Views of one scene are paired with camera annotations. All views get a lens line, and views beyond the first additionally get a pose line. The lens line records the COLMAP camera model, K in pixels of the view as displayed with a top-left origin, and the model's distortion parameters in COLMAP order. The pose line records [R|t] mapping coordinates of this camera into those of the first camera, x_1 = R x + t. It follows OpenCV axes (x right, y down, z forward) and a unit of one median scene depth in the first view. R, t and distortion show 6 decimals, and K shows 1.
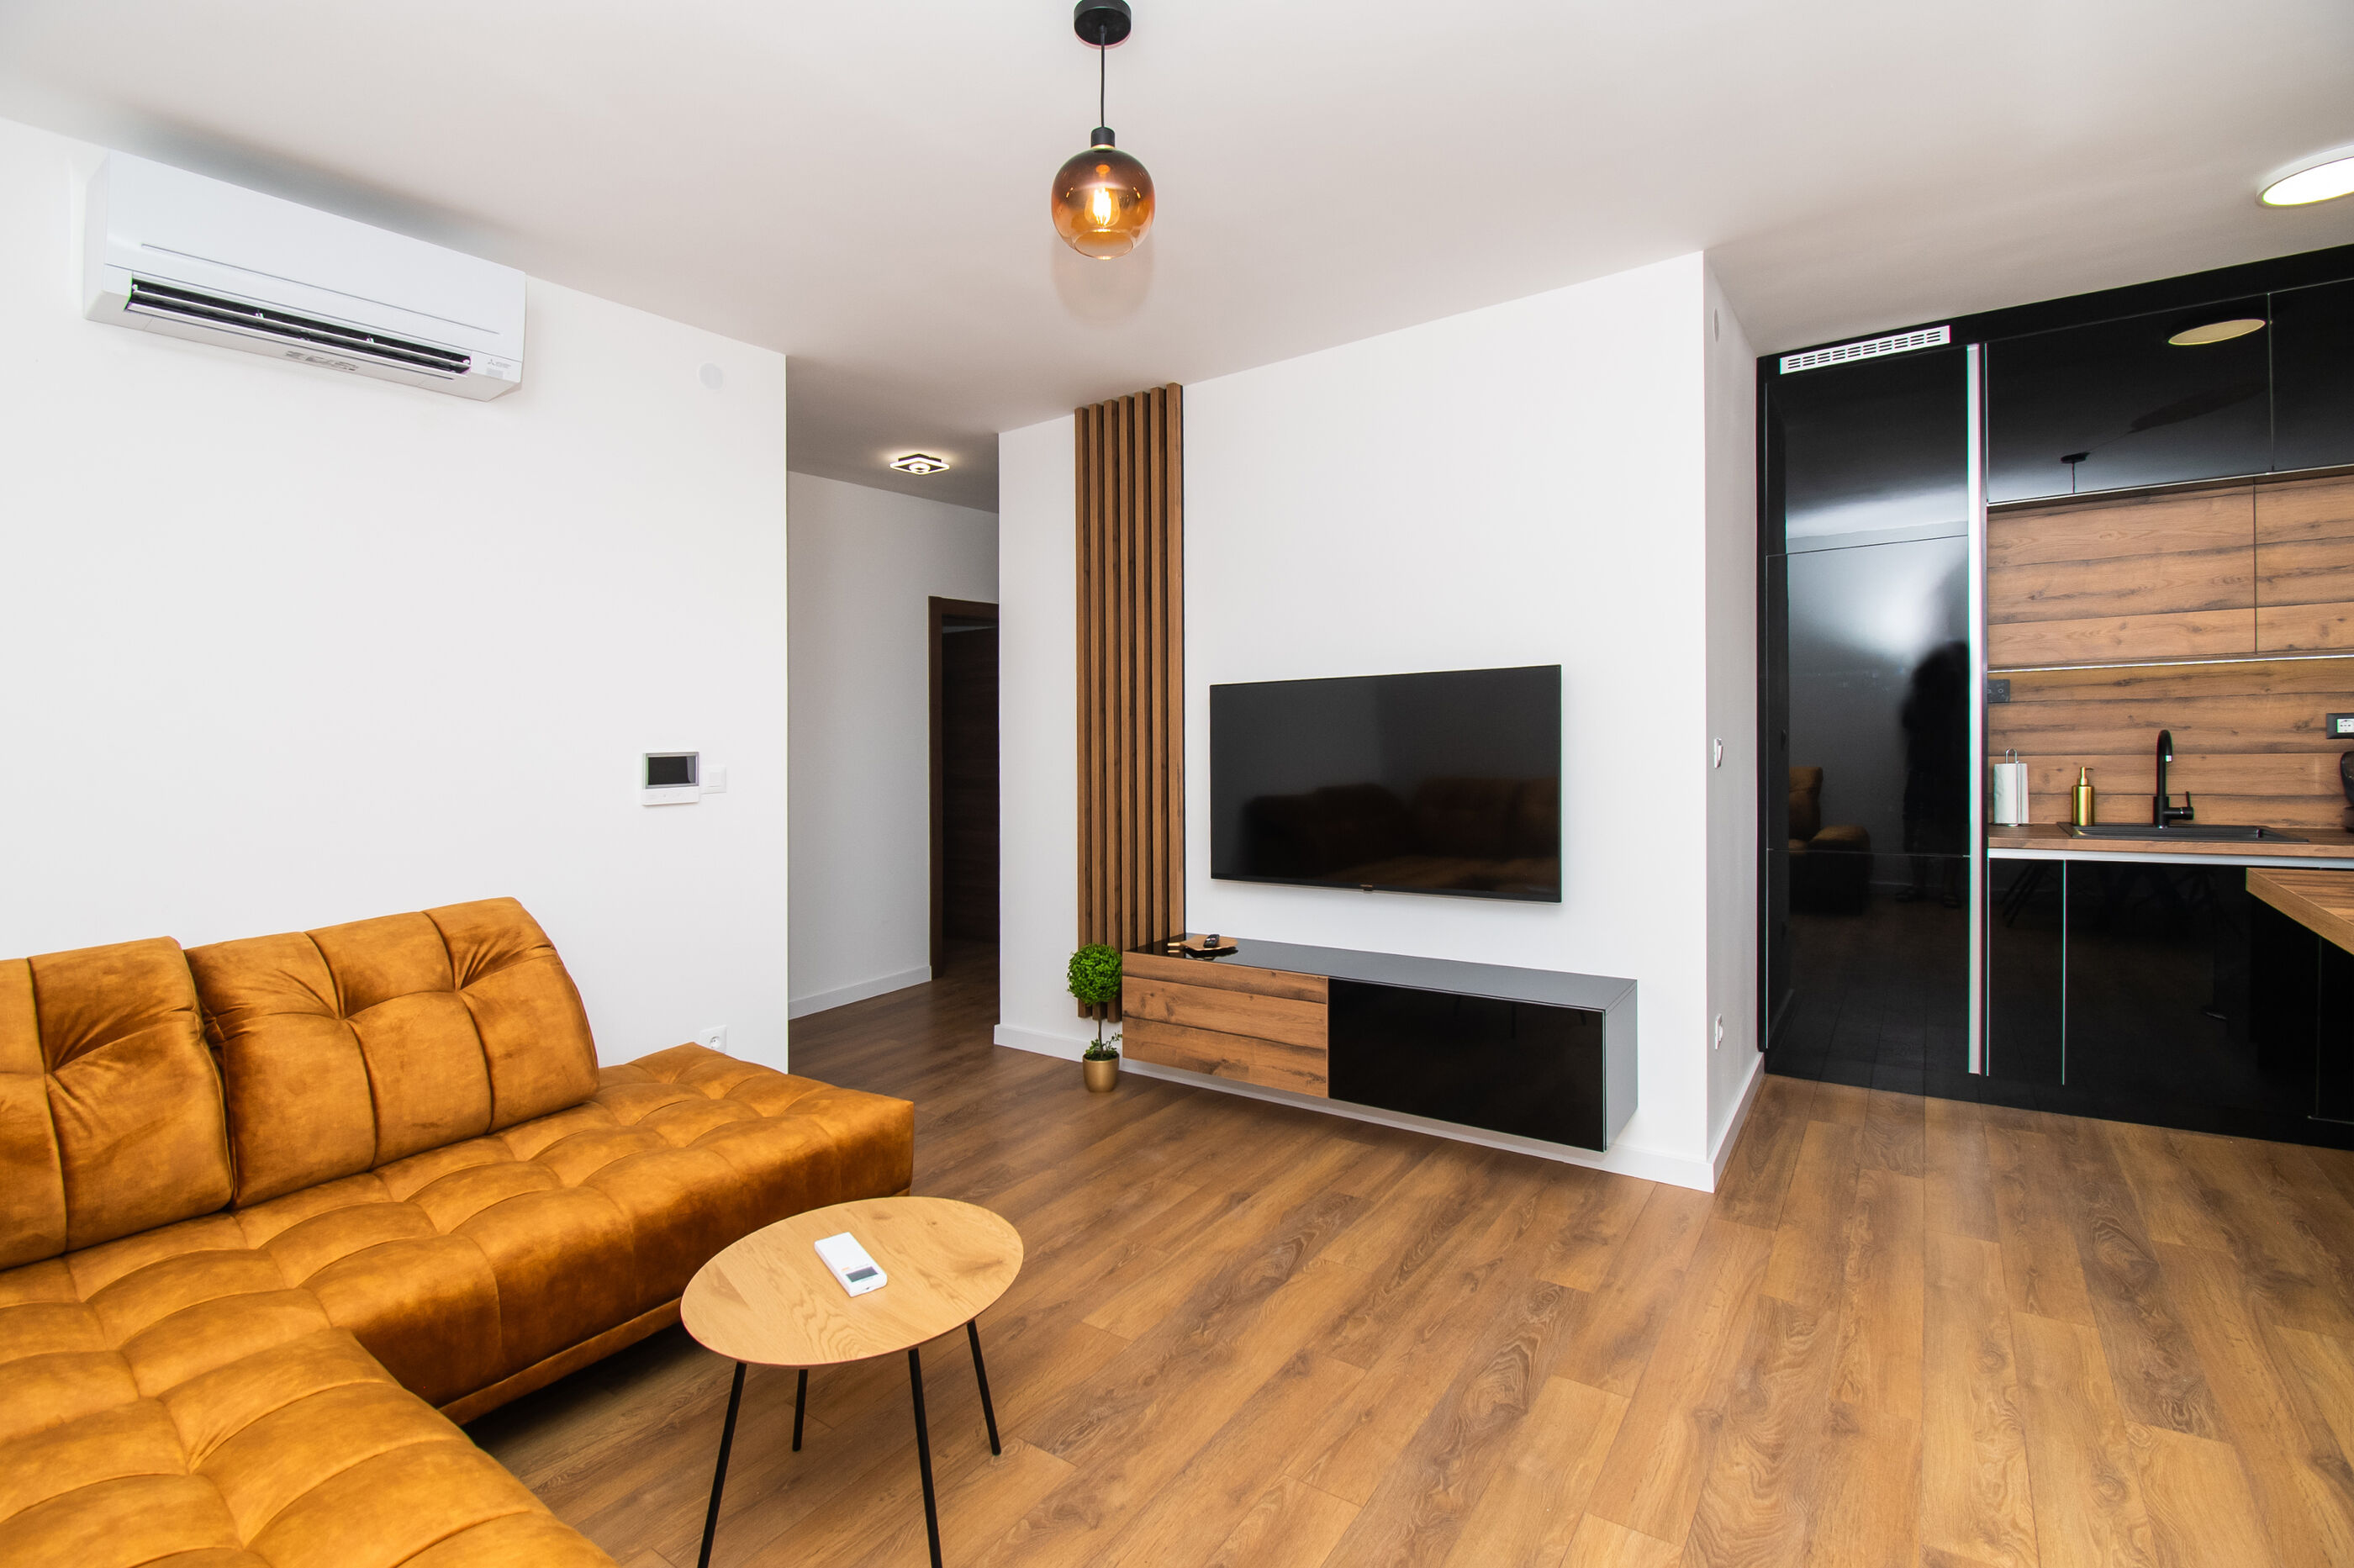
lens RADIAL K [[1026.7, 0, 1178.4], [0, 1026.7, 742.2], [0, 0, 1]] dist [0.001543, -0.010016]
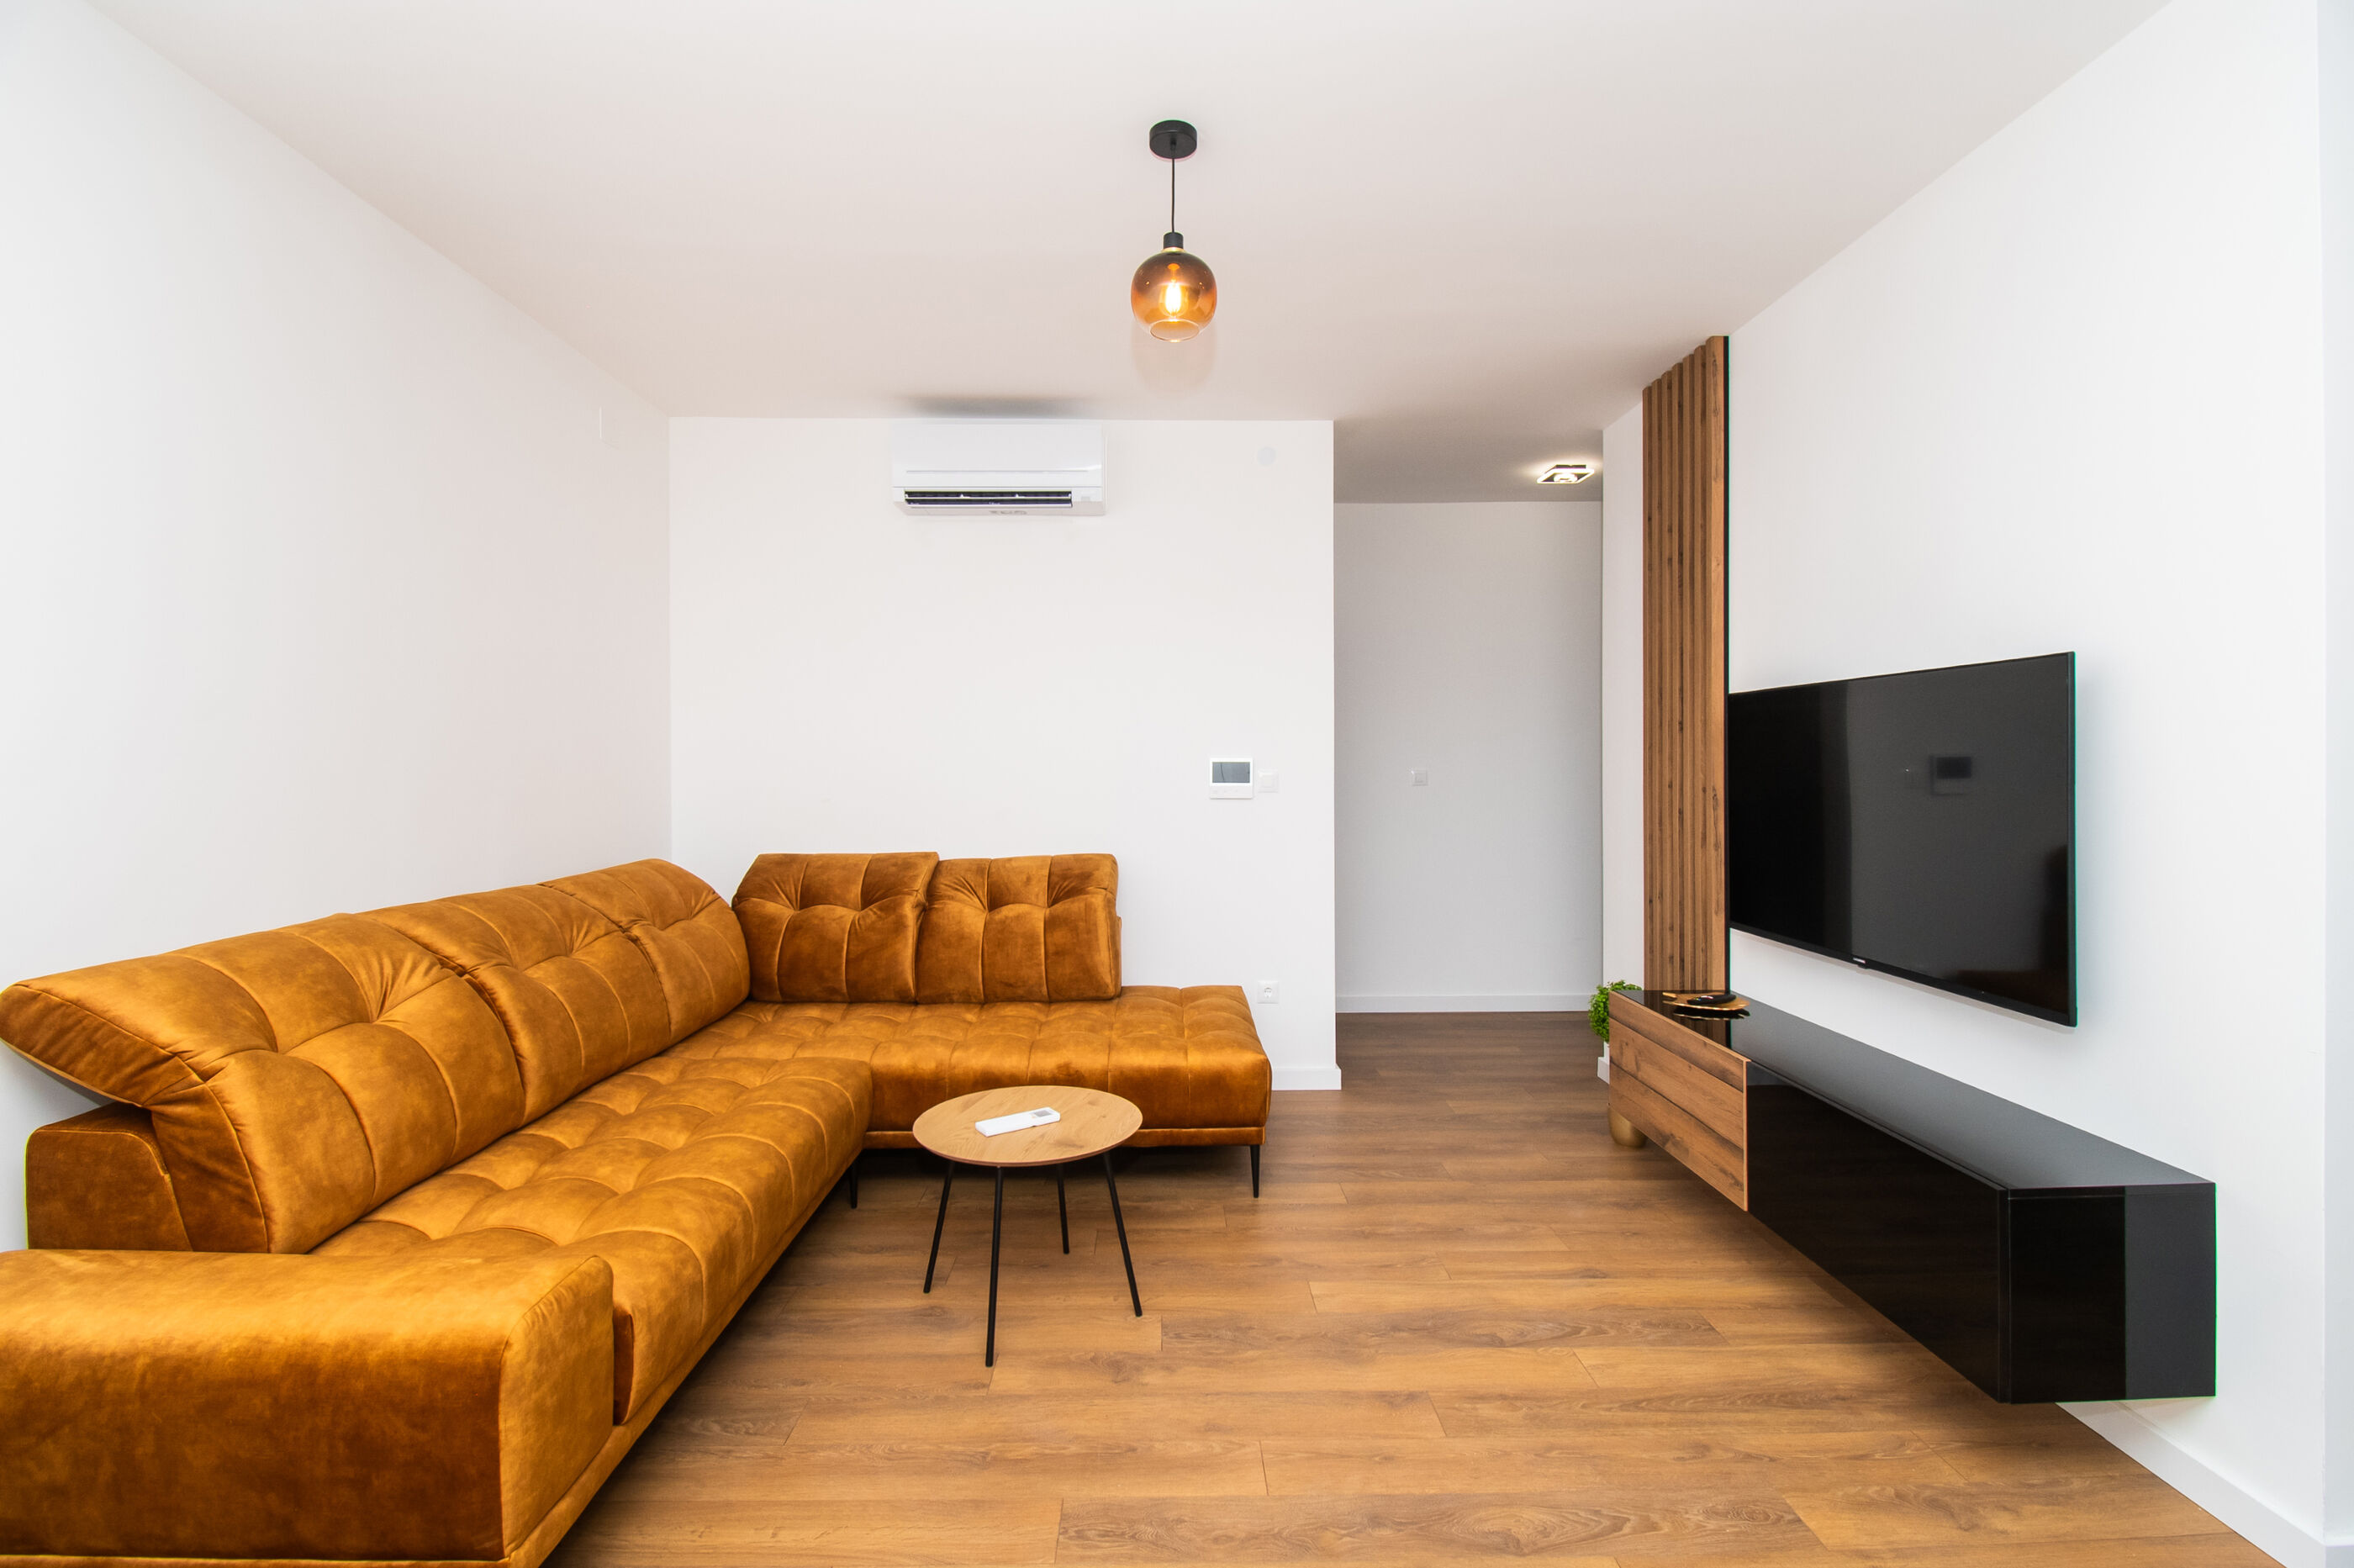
lens RADIAL K [[1043.4, 0, 1176.3], [0, 1043.4, 775.5], [0, 0, 1]] dist [0.002656, -0.013525]
pose [[0.602796, 0.036353, -0.797067, 0.513045], [-0.022697, 0.999339, 0.028413, -0.004754], [0.797573, 0.000963, 0.603222, 0.157888]]
